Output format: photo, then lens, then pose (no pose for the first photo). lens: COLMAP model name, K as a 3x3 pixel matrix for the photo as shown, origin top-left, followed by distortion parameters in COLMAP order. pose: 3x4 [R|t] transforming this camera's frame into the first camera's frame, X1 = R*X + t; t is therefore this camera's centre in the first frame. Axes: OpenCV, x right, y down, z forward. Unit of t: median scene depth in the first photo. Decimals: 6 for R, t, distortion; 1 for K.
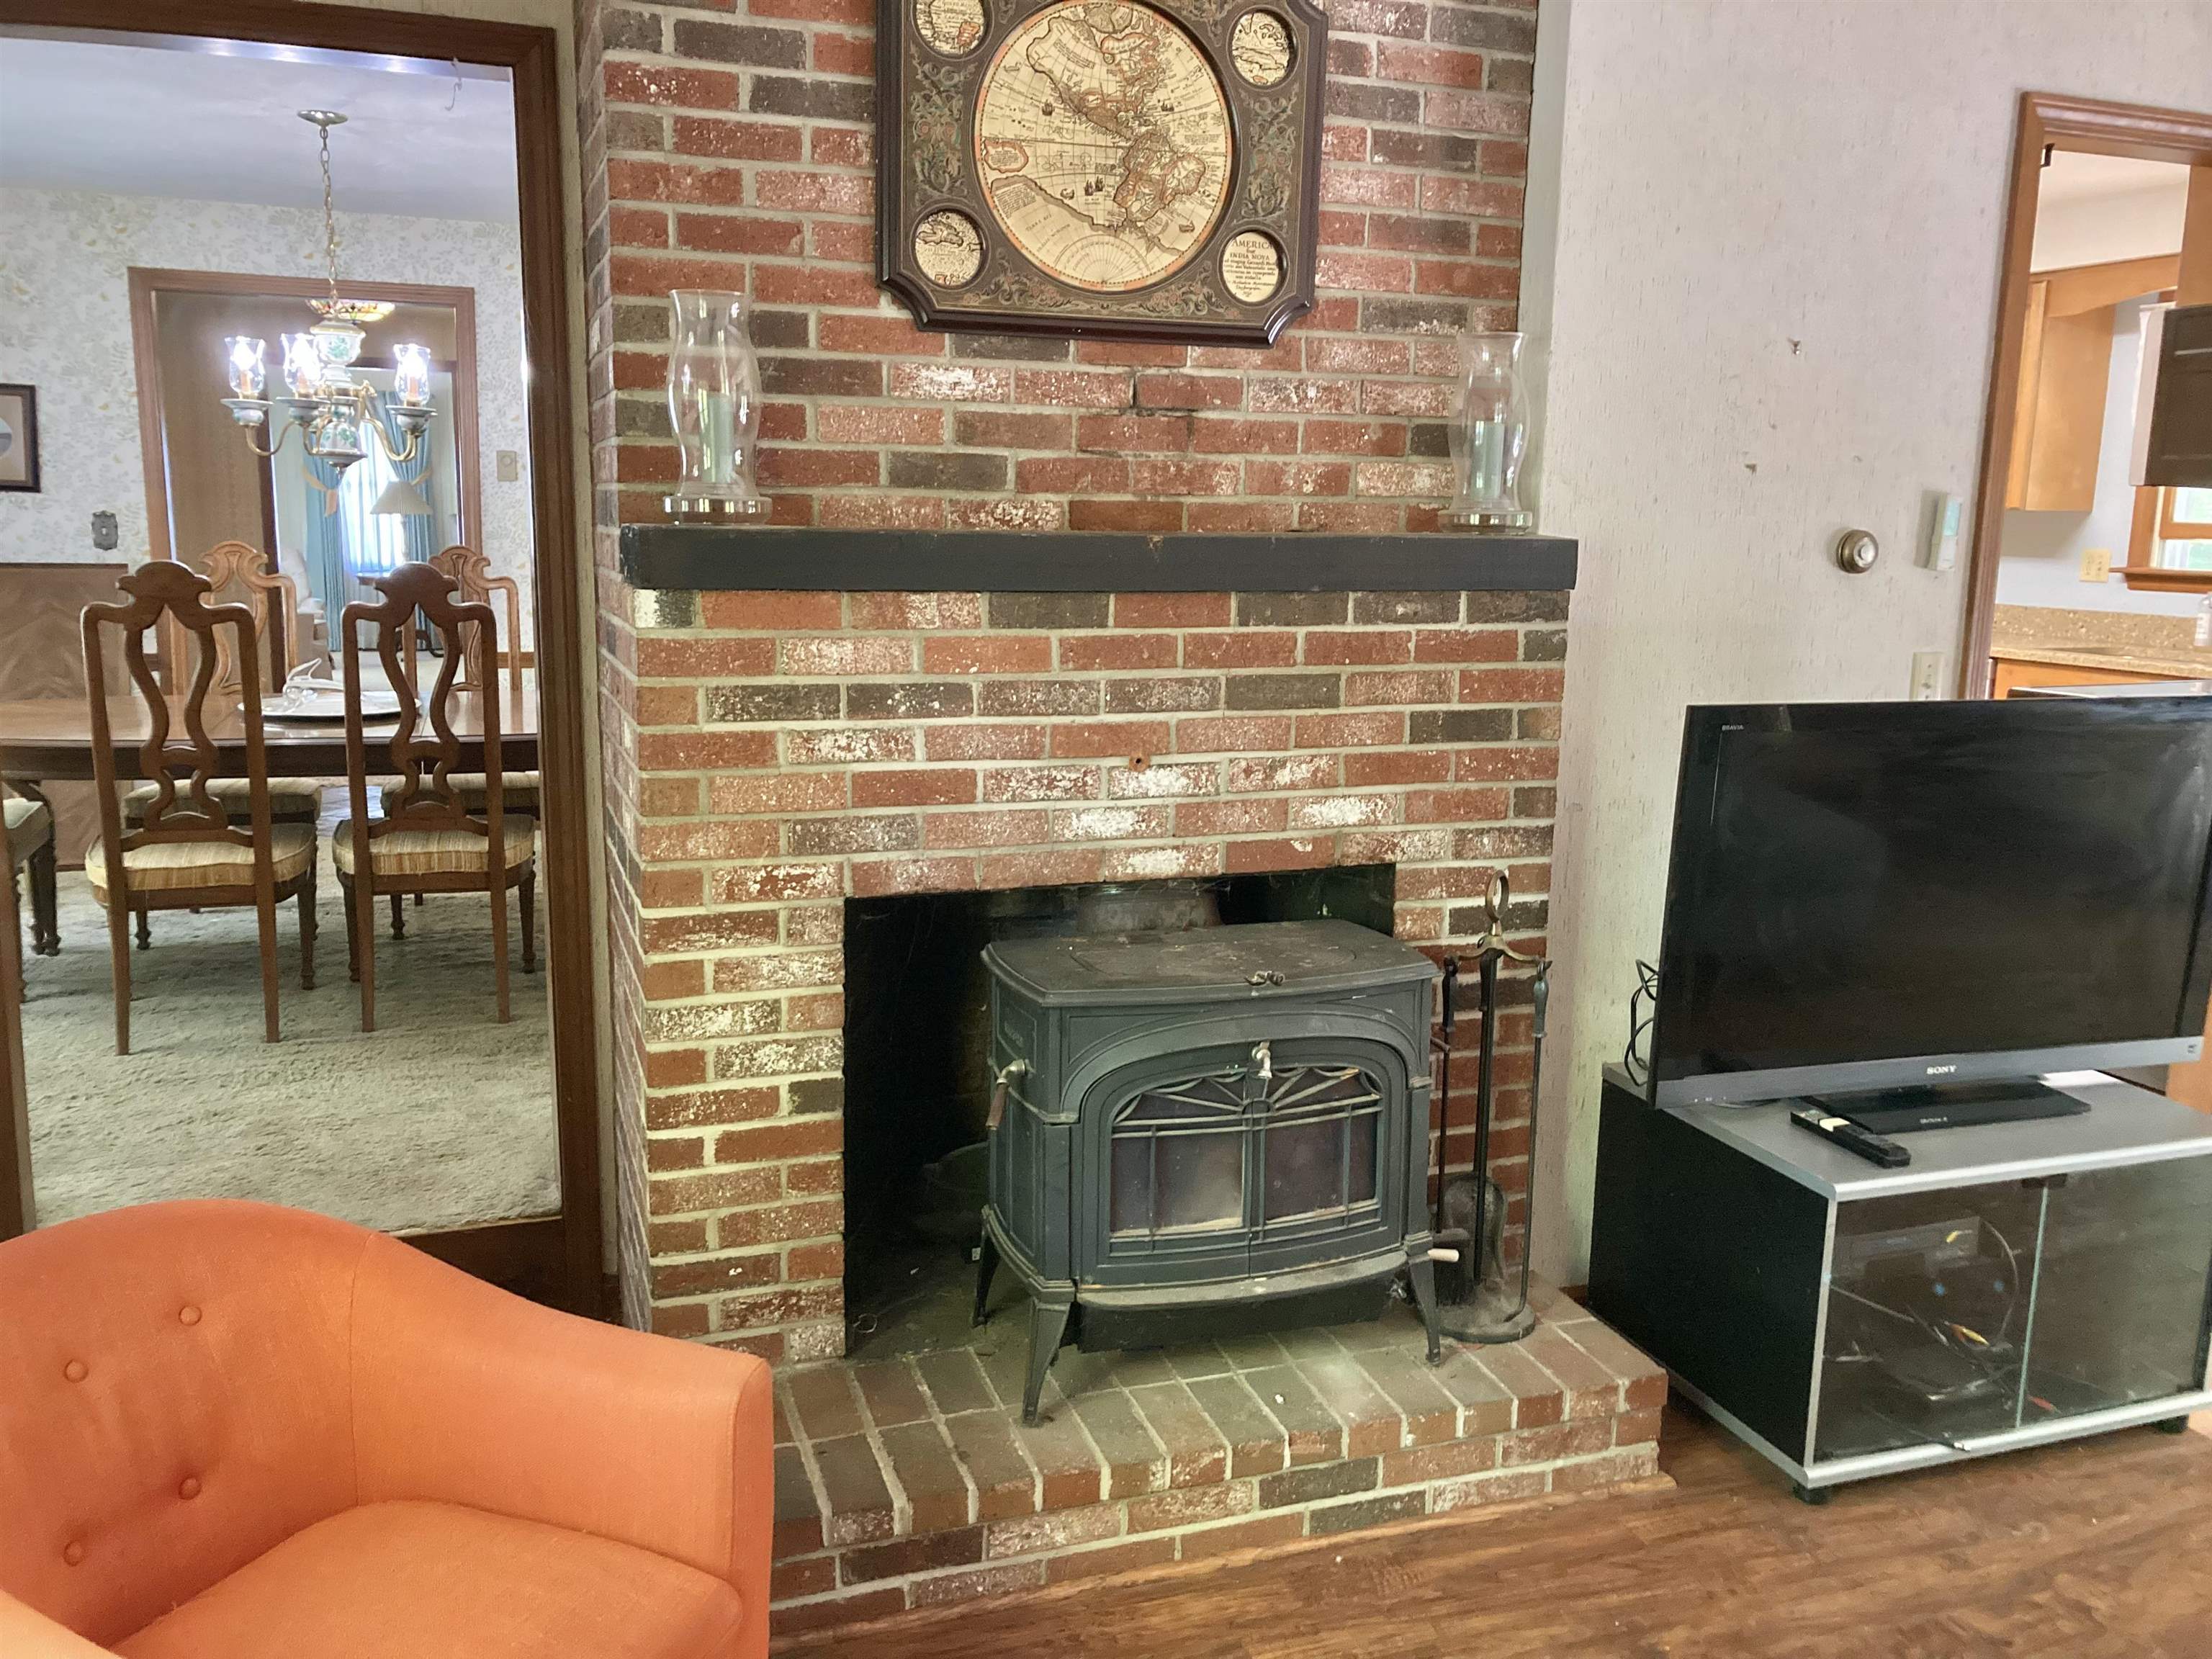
lens RADIAL K [[1774.1, 0, 1106.0], [0, 1774.1, 829.5], [0, 0, 1]] dist [0.010537, -0.008992]
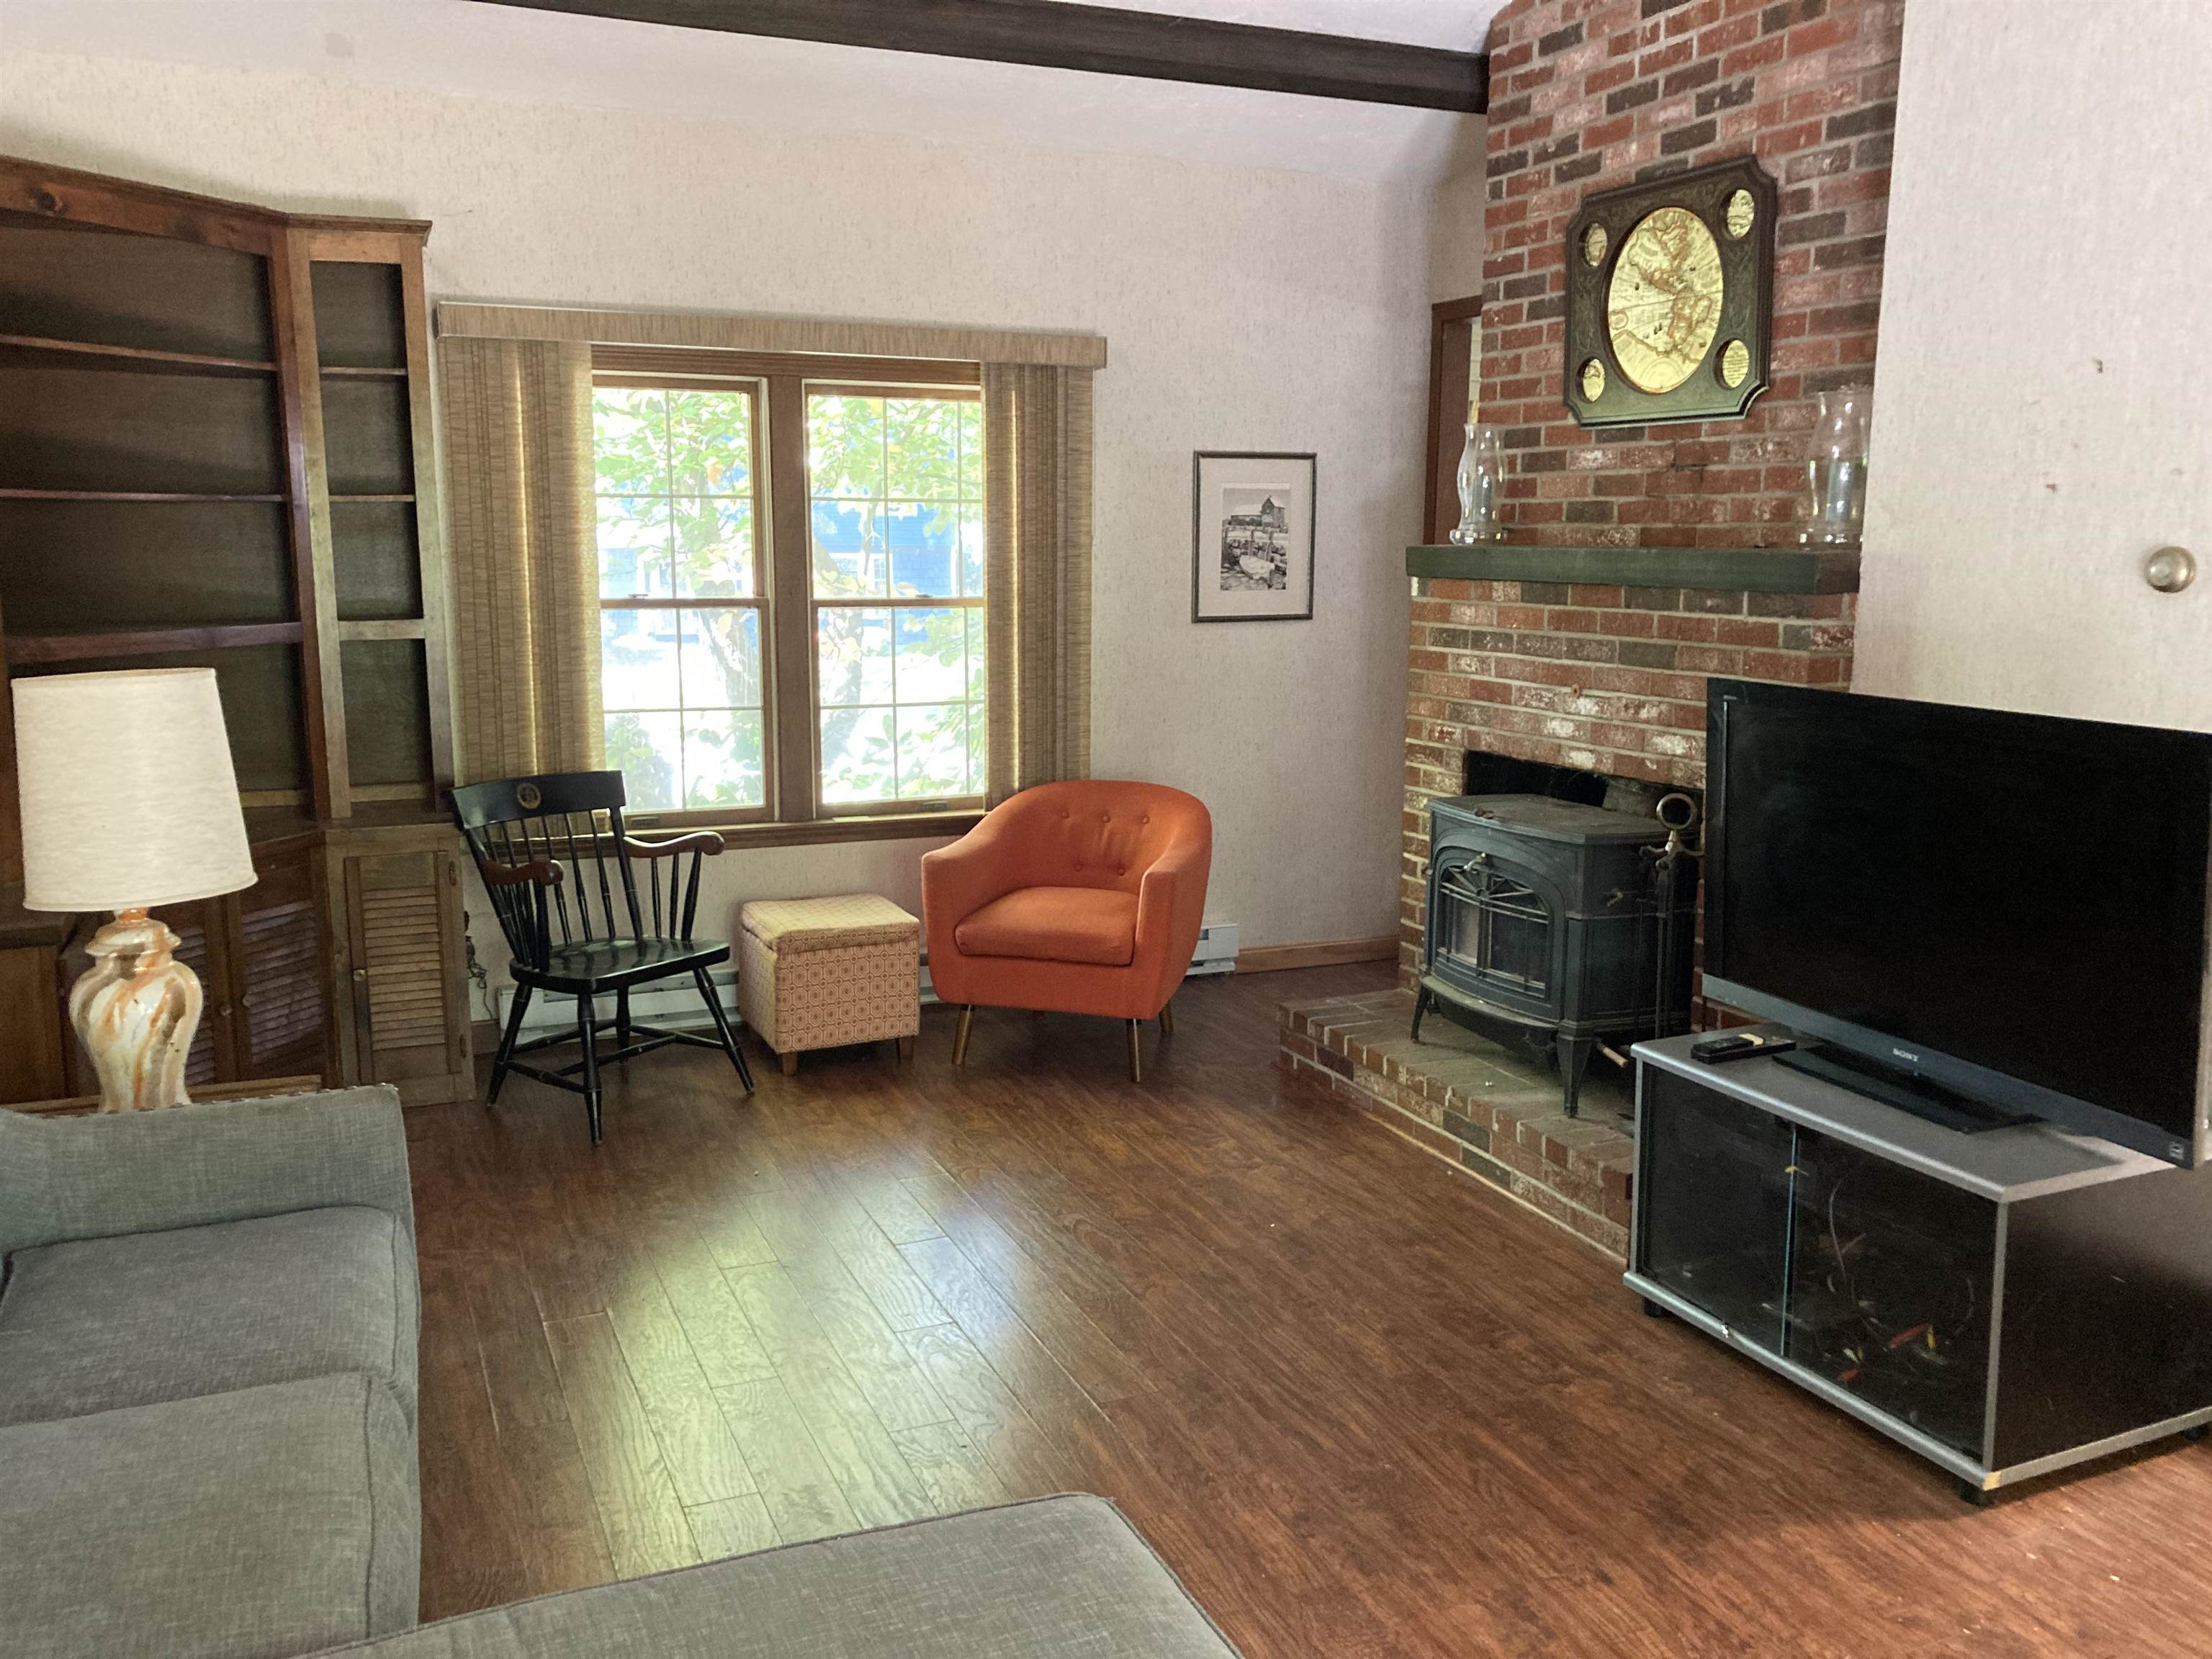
lens RADIAL K [[1805.8, 0, 1106.0], [0, 1805.8, 876.1], [0, 0, 1]] dist [-0.074490, -0.000658]
pose [[0.073978, 0.169227, -0.982797, 1.570879], [-0.175937, 0.972254, 0.154169, -0.050565], [0.981618, 0.161505, 0.101699, 0.444665]]
